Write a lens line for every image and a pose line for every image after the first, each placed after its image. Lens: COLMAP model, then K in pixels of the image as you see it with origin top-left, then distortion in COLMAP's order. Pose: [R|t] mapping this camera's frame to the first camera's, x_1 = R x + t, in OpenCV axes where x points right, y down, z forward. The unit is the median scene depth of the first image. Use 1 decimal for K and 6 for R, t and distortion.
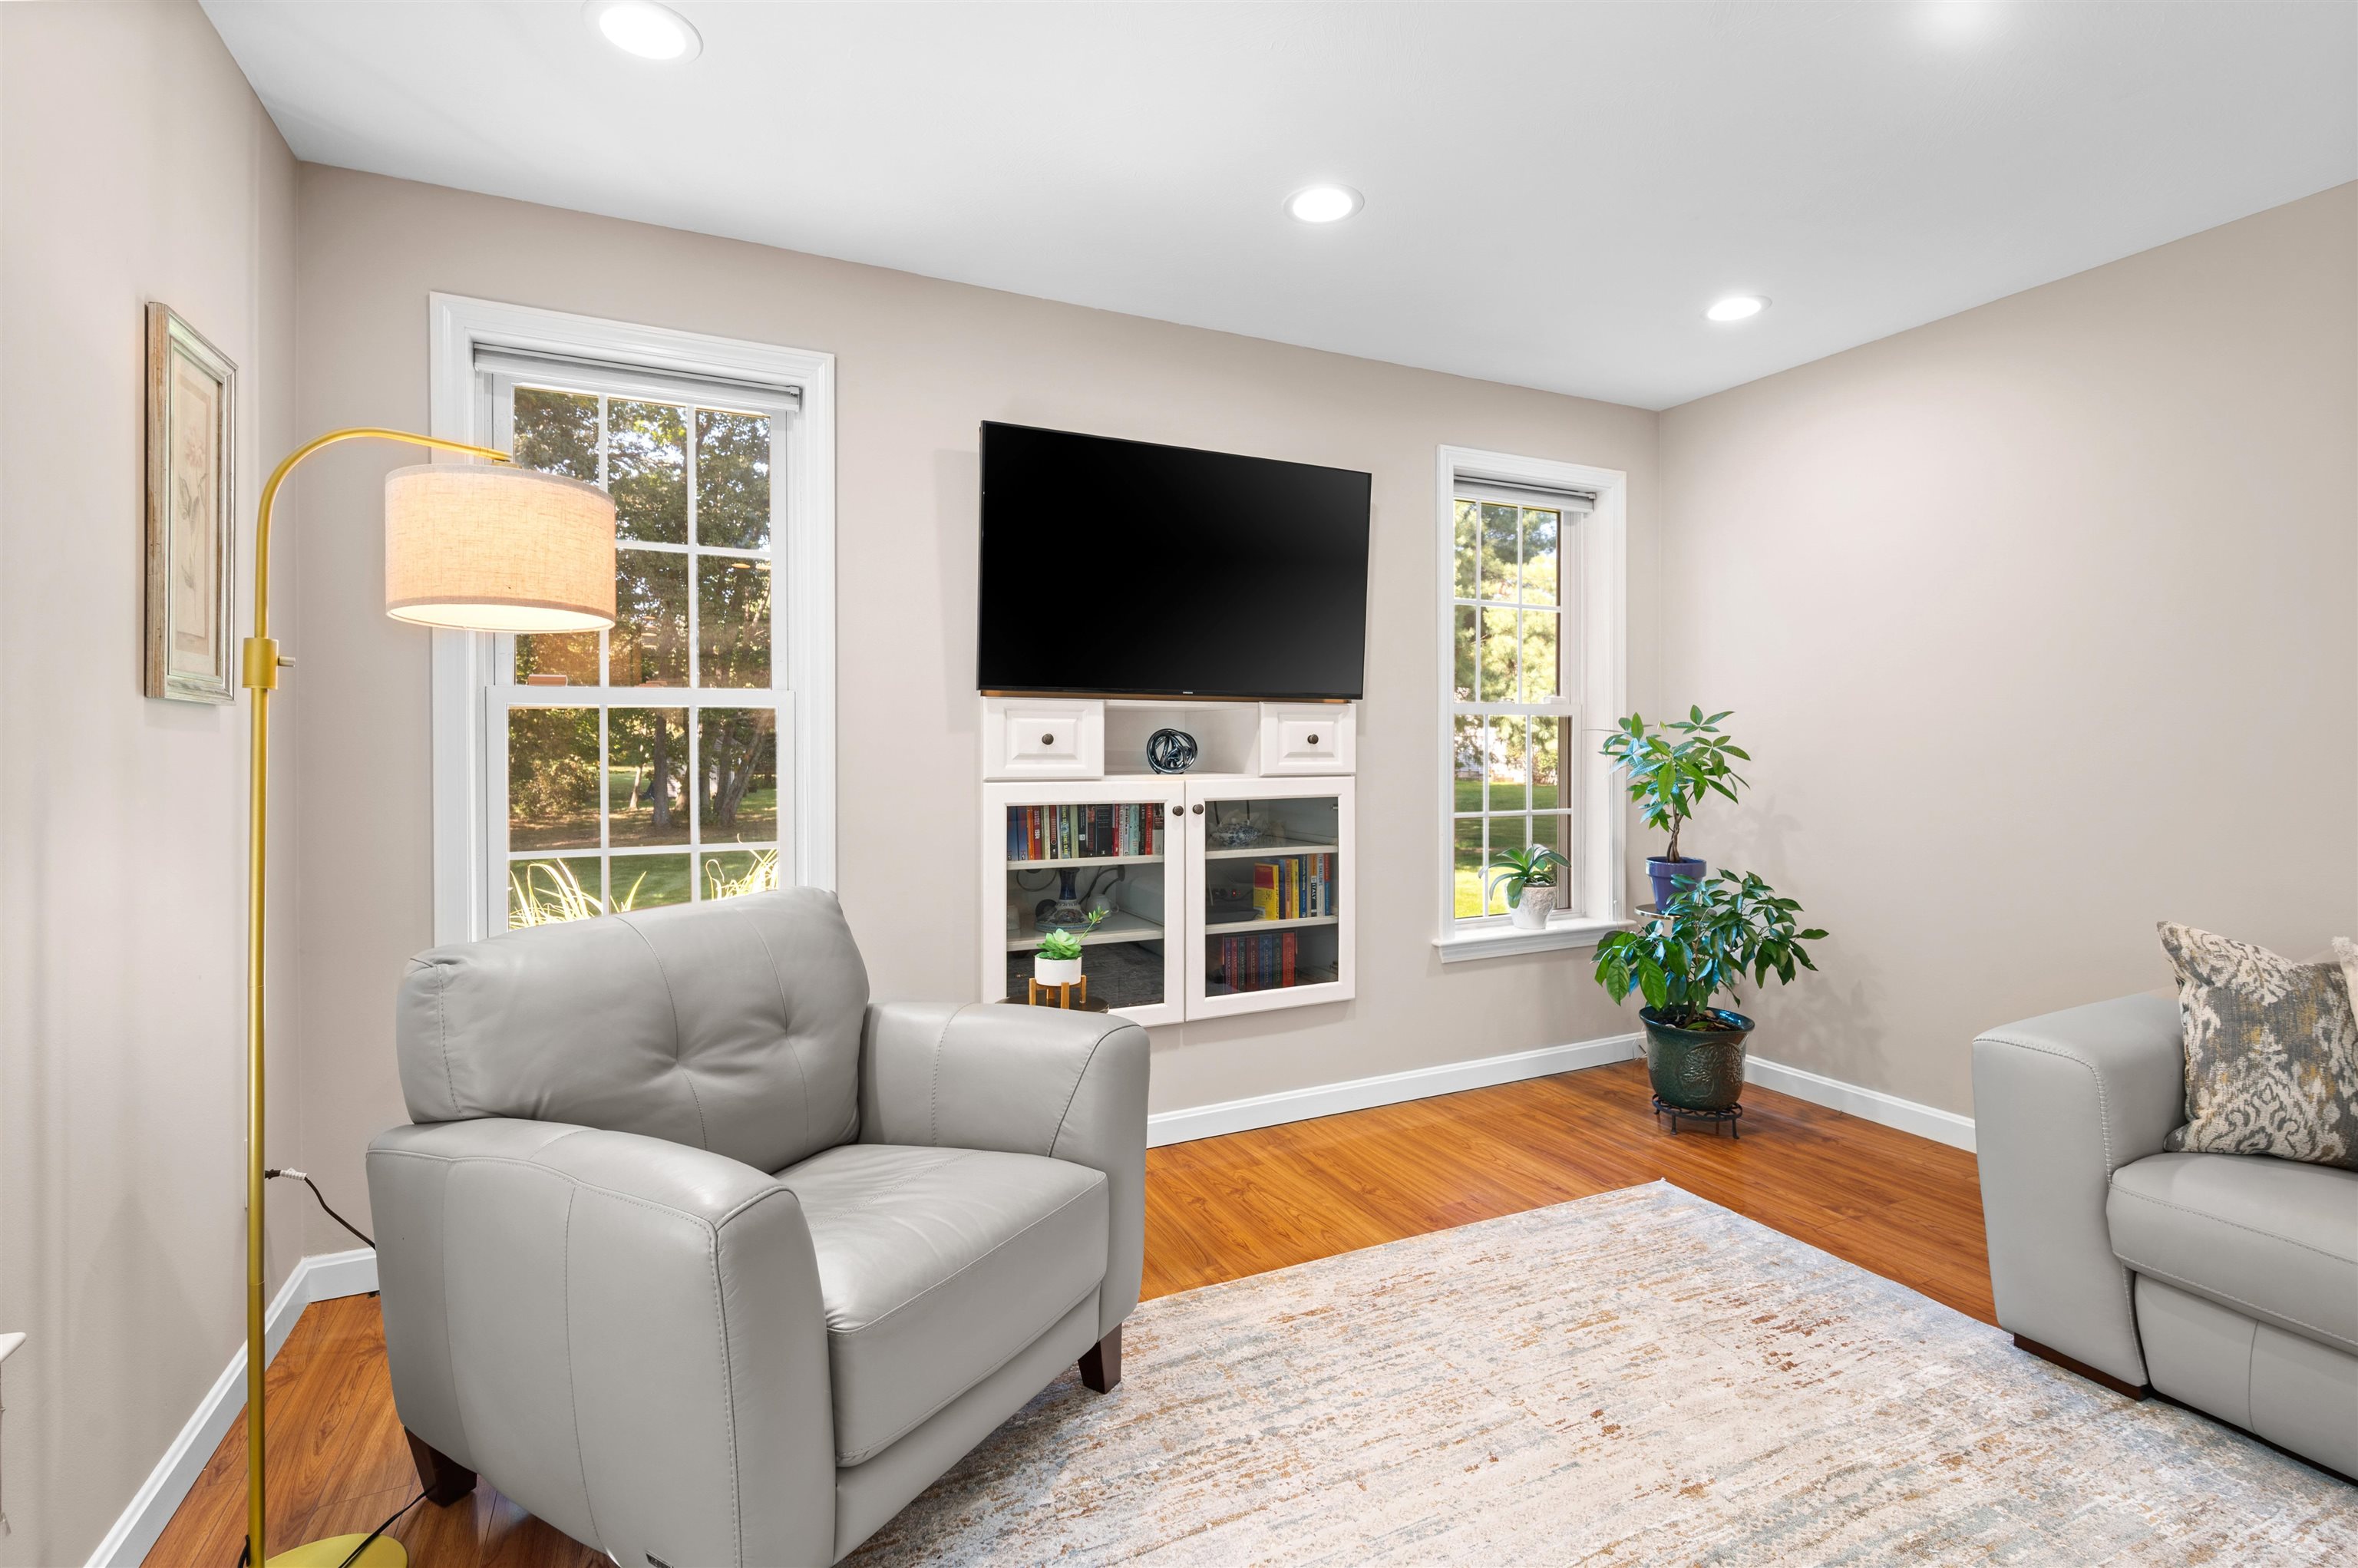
lens RADIAL K [[1079.6, 0, 1183.1], [0, 1079.6, 744.9], [0, 0, 1]] dist [0.004462, -0.000303]
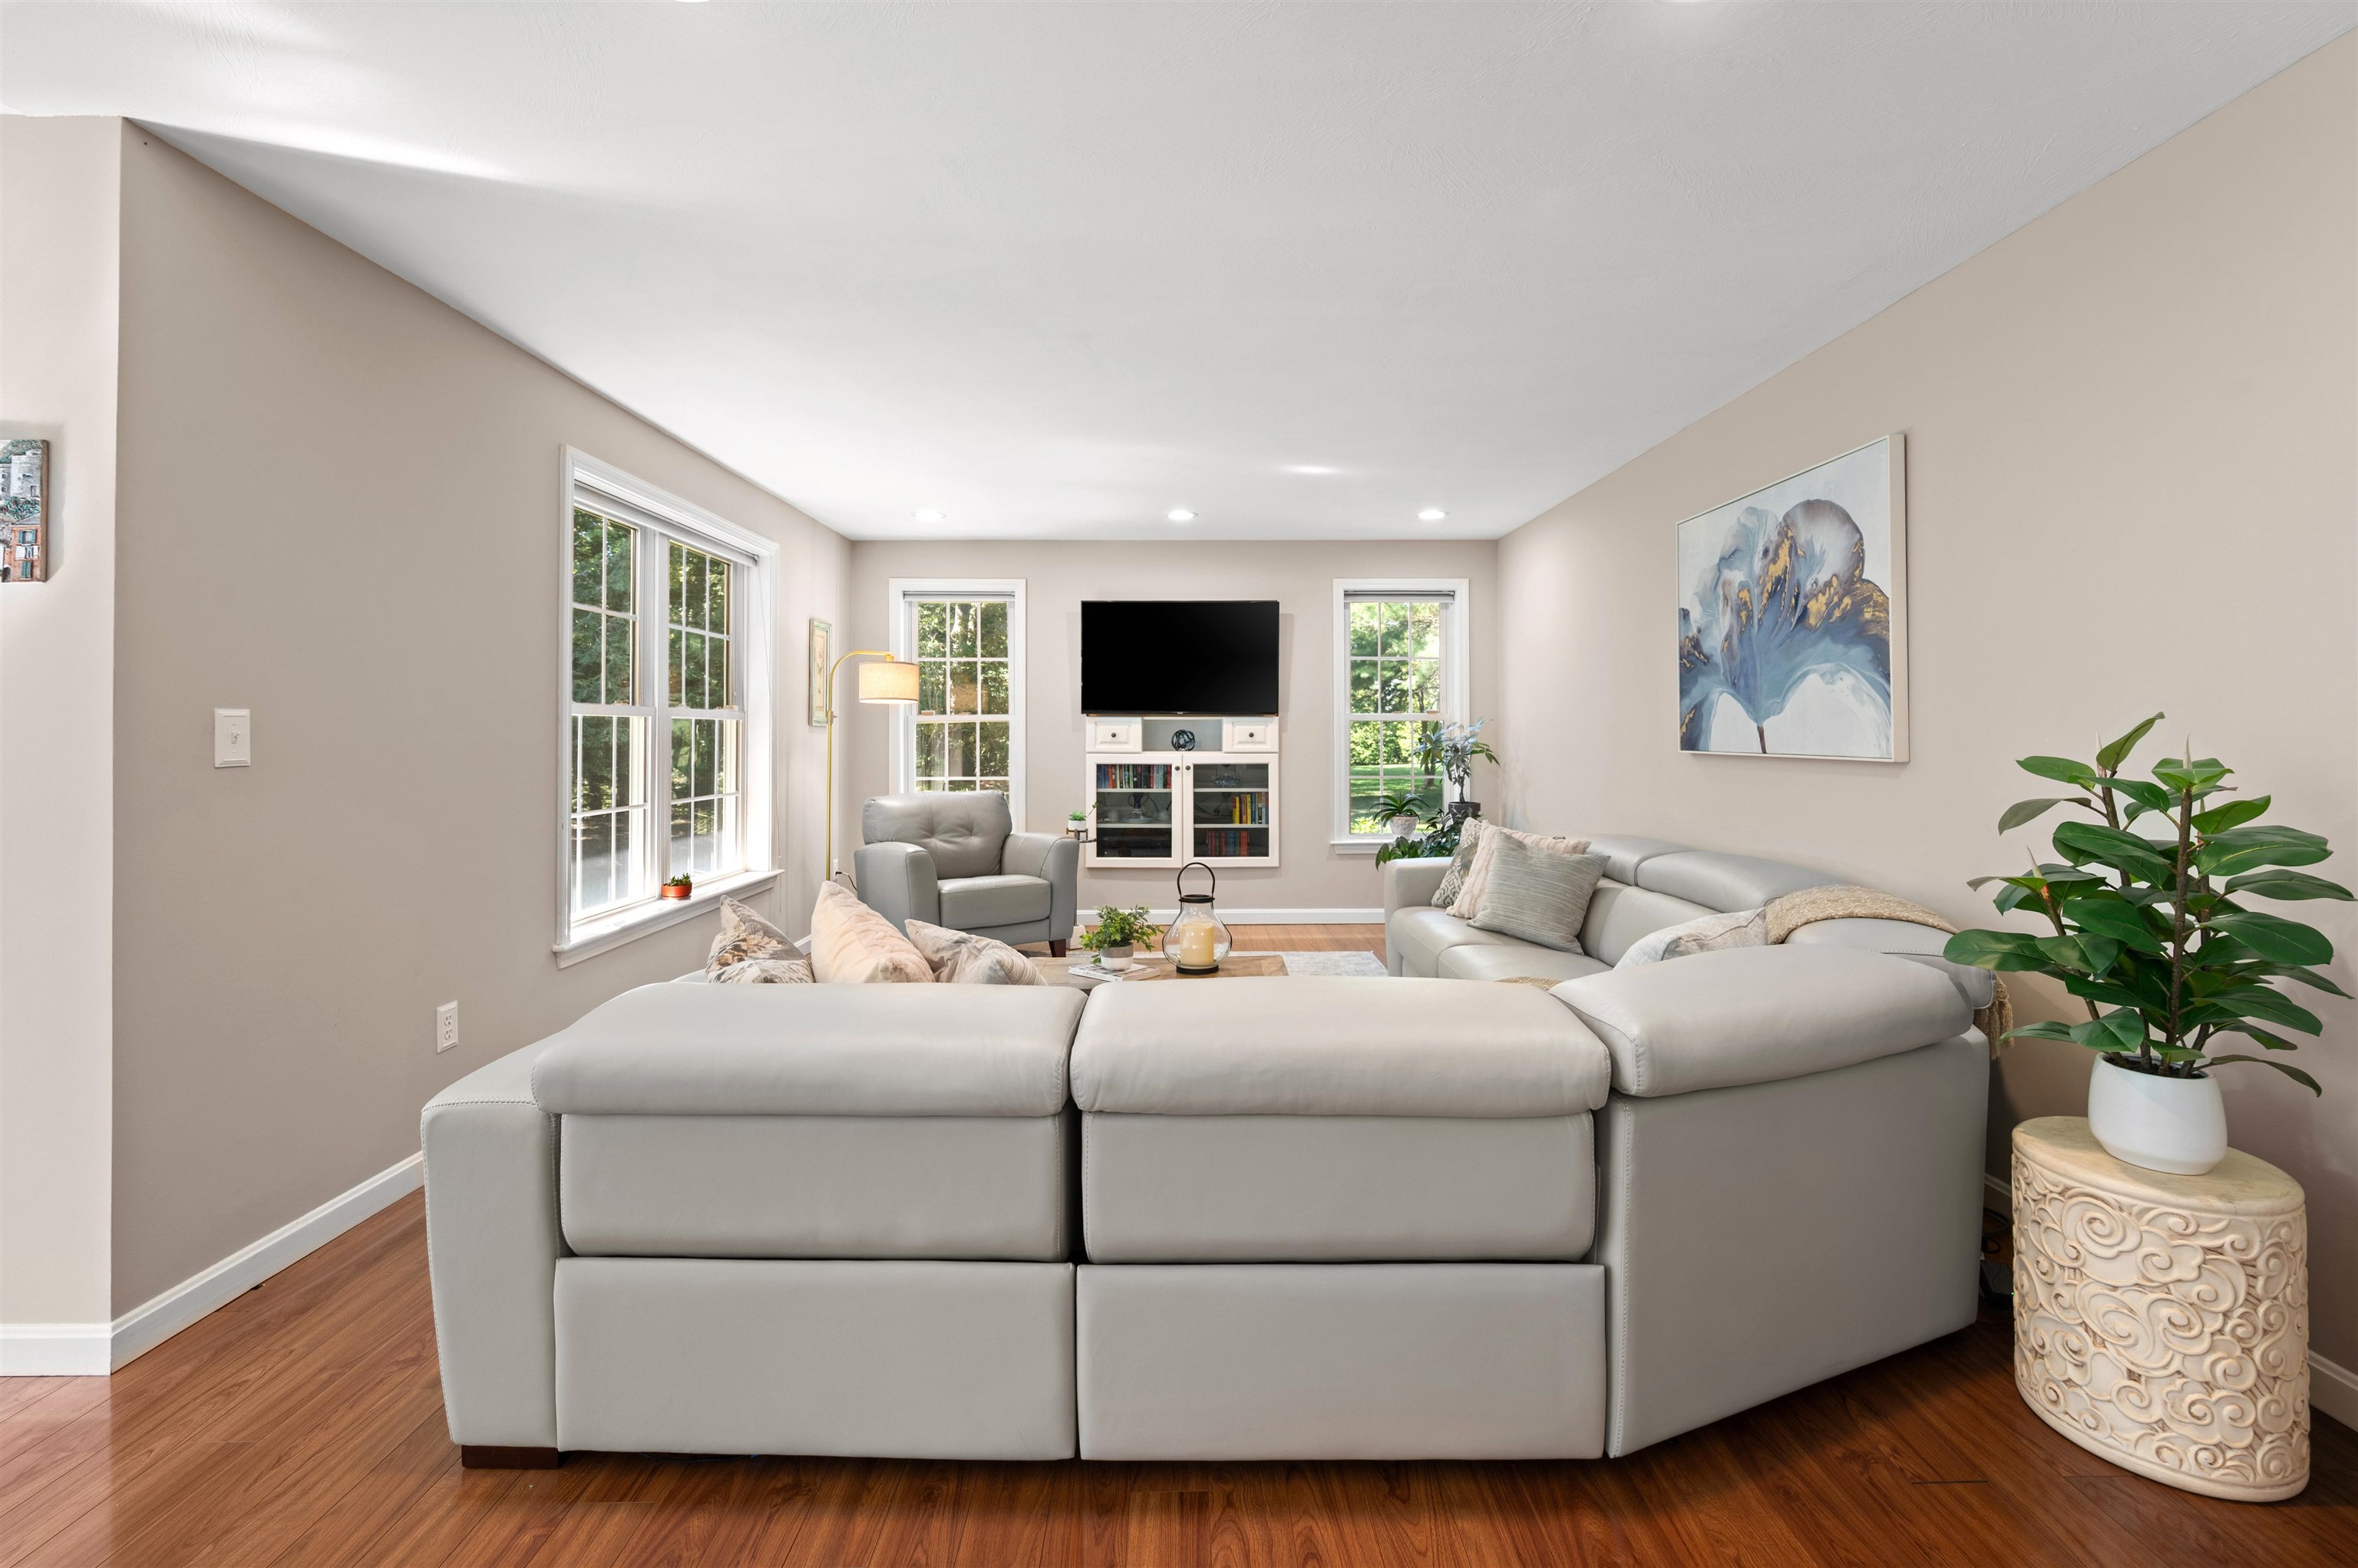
lens RADIAL K [[1004.5, 0, 1172.0], [0, 1004.5, 724.2], [0, 0, 1]] dist [-0.000290, -0.000326]
pose [[0.906172, -0.001728, -0.422906, 0.809183], [-0.000657, 0.999985, -0.005494, -0.015075], [0.422909, 0.005257, 0.906157, -0.793389]]
